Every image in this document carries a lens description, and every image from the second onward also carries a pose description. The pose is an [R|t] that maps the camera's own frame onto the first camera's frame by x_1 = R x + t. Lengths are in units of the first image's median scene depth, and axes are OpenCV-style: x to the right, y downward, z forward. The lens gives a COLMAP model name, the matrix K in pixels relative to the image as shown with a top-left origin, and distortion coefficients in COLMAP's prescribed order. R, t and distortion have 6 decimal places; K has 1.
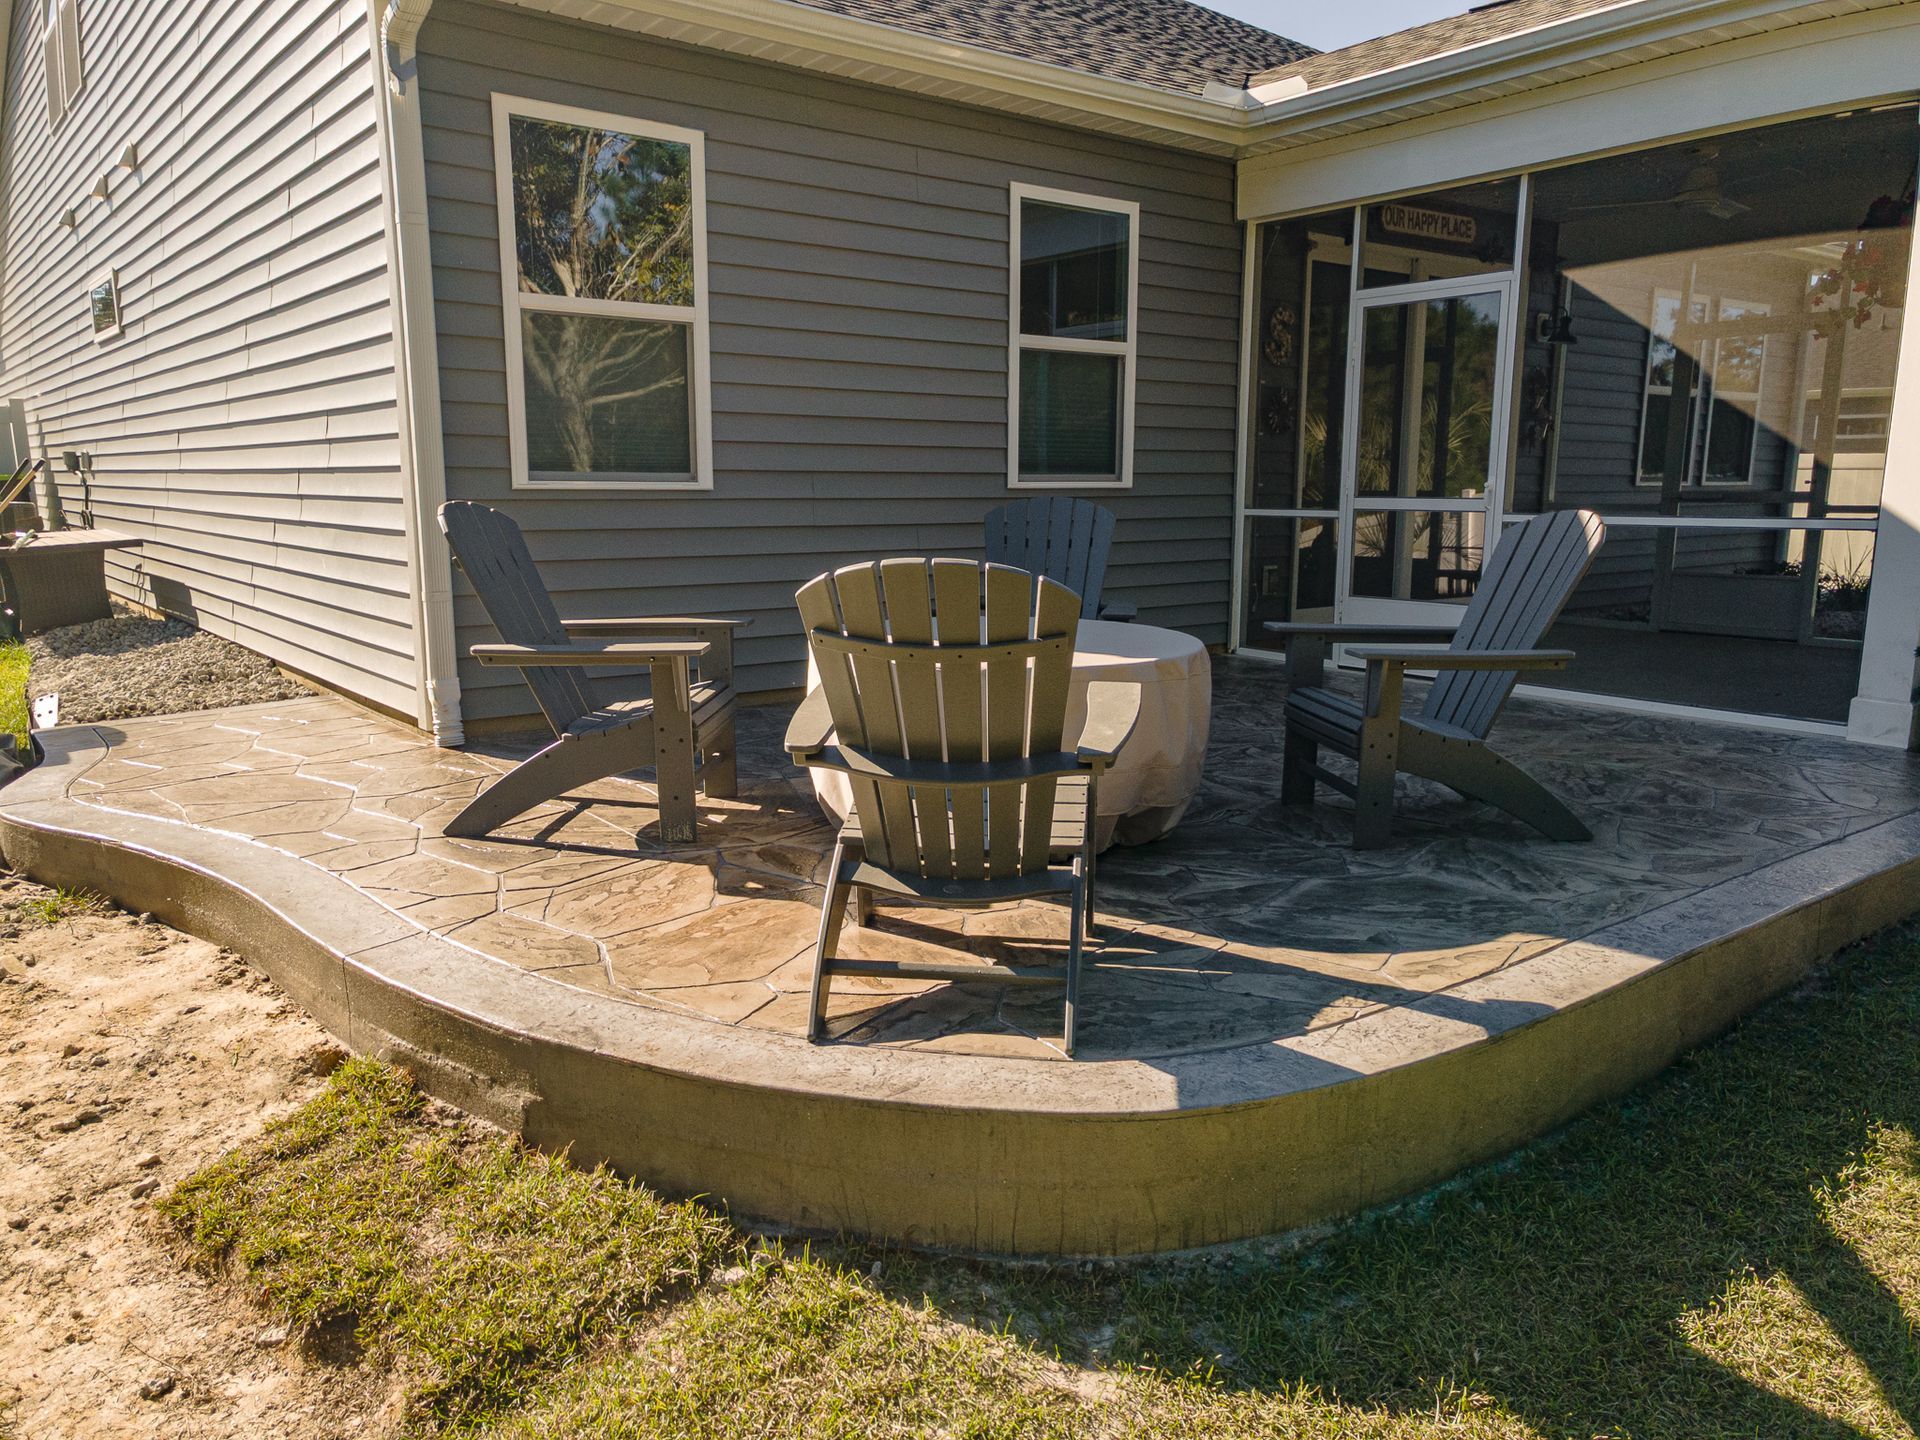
lens RADIAL K [[1388.0, 0, 946.0], [0, 1388.0, 722.0], [0, 0, 1]] dist [0.026474, 0.013788]
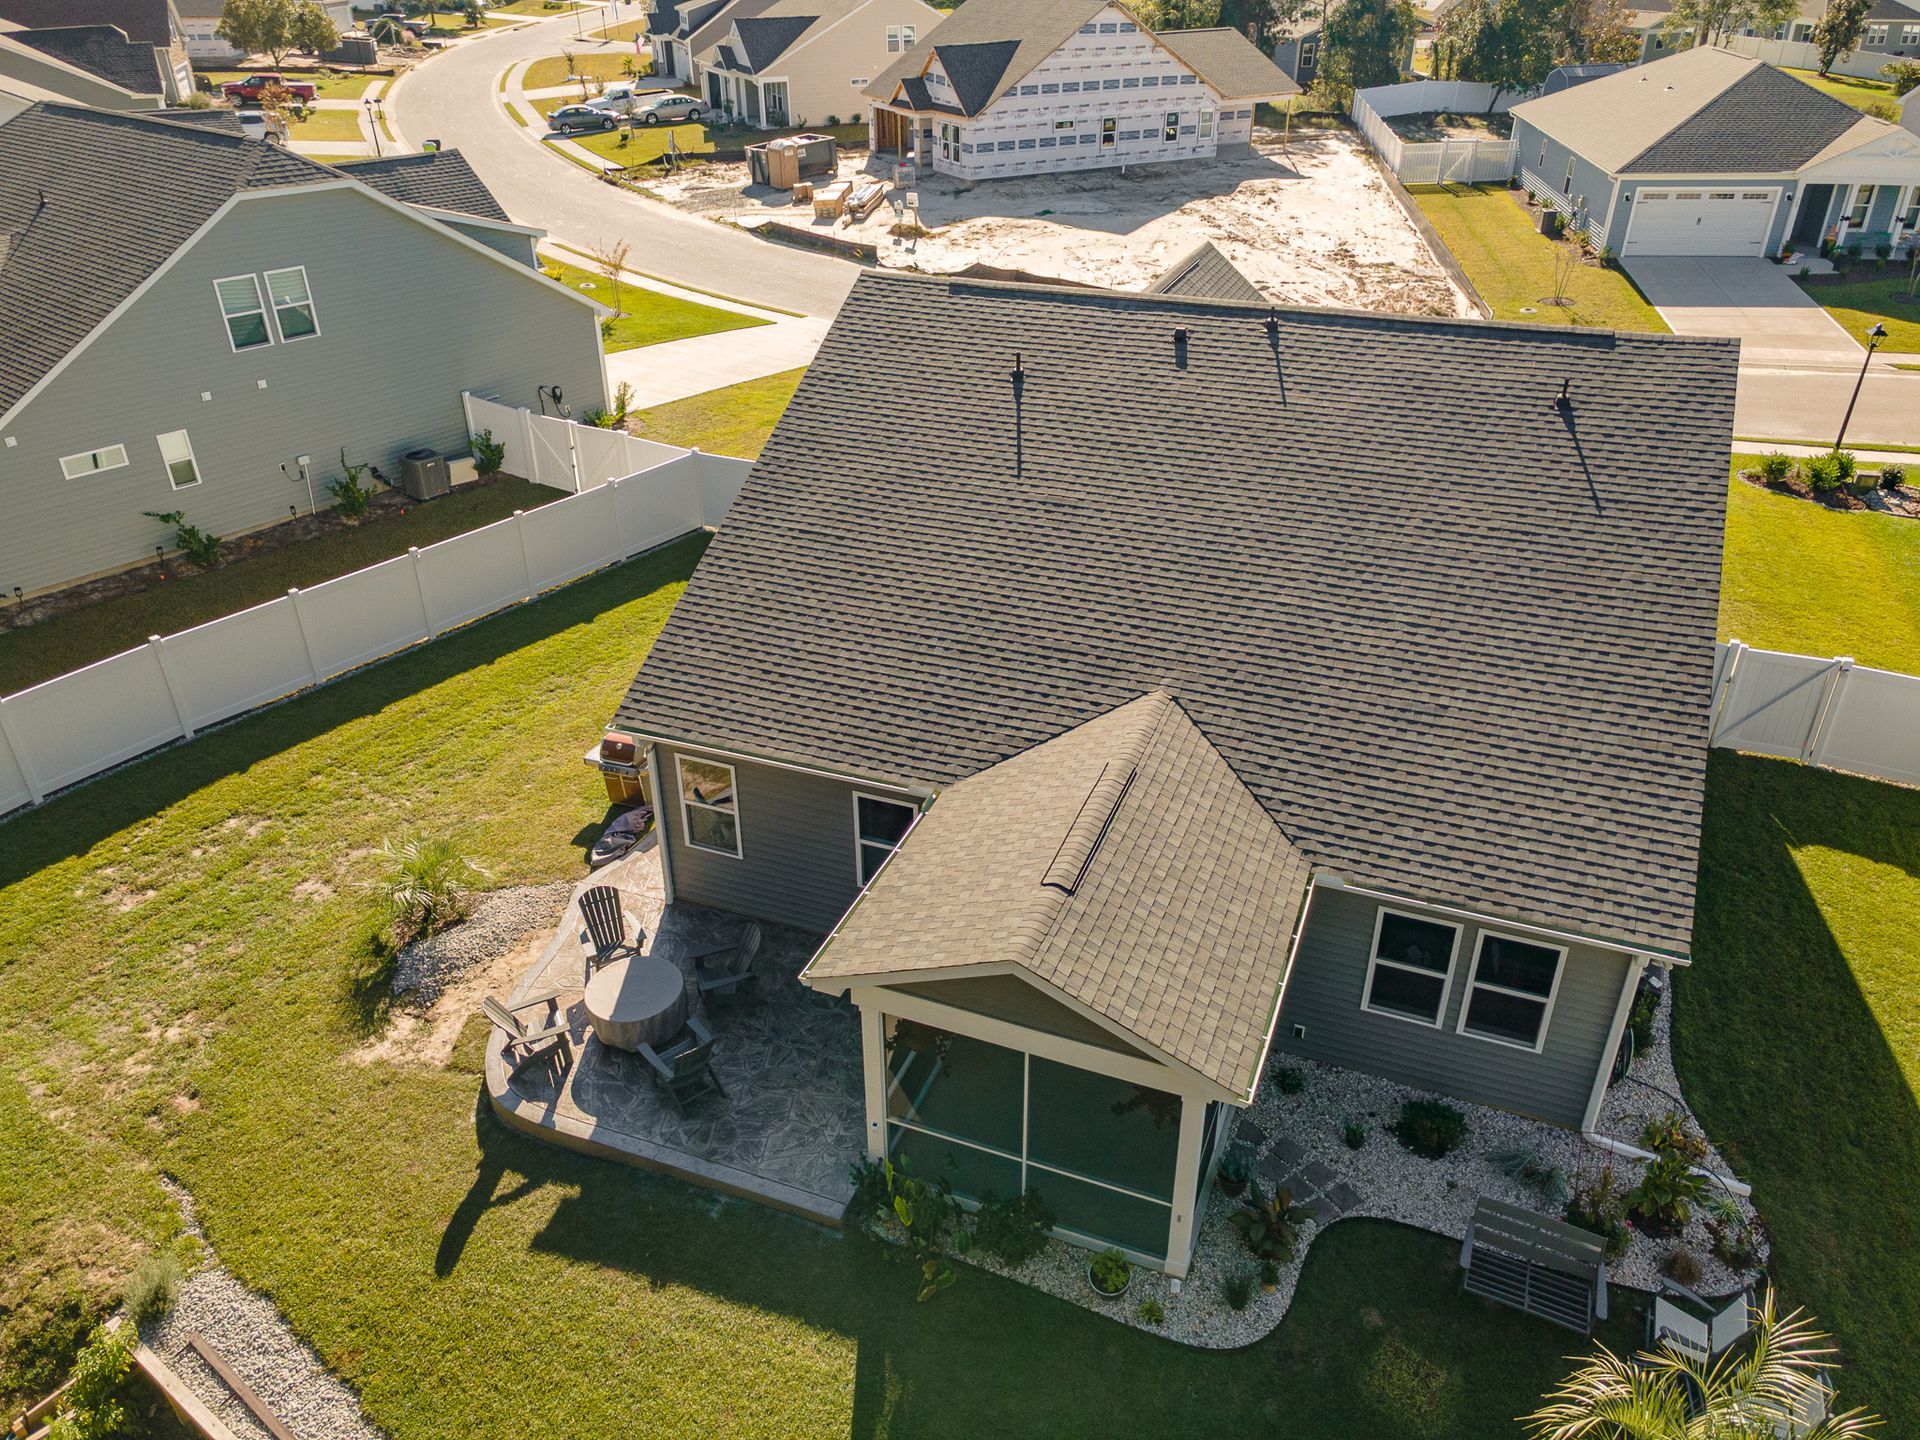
lens RADIAL K [[1388.0, 0, 946.0], [0, 1388.0, 722.0], [0, 0, 1]] dist [0.026474, 0.013788]
pose [[0.509908, 0.420726, -0.750322, 3.662727], [-0.134625, 0.900517, 0.413456, -2.905405], [0.849629, -0.109812, 0.515821, -0.253416]]
